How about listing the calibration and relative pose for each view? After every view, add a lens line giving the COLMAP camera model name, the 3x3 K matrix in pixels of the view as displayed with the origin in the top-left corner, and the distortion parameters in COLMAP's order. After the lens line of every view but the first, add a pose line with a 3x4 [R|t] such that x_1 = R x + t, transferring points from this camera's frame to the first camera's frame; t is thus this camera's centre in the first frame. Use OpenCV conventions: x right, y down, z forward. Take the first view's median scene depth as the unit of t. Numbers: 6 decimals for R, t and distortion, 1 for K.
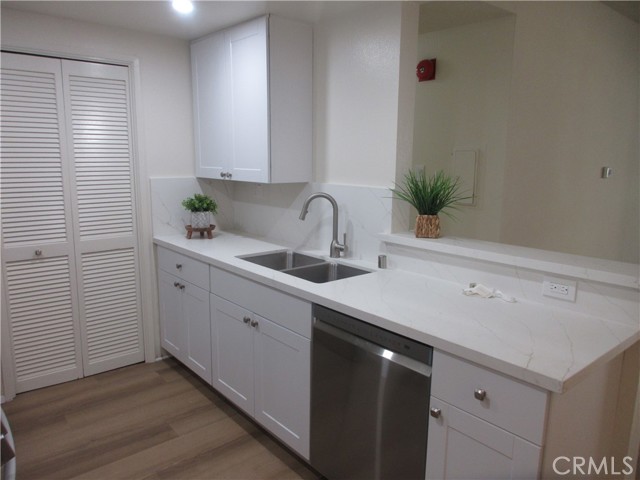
lens RADIAL K [[472.6, 0, 320.3], [0, 472.6, 236.7], [0, 0, 1]] dist [0.000004, 0.001614]
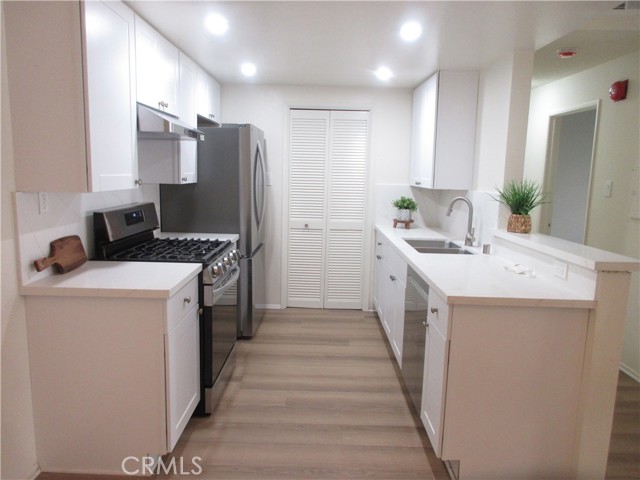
lens RADIAL K [[472.6, 0, 320.2], [0, 472.6, 239.2], [0, 0, 1]] dist [0.000004, 0.001614]
pose [[0.757678, 0.102264, -0.644566, 0.528428], [-0.128683, 0.991667, 0.006068, 0.065661], [0.639816, 0.078348, 0.764524, -0.252215]]
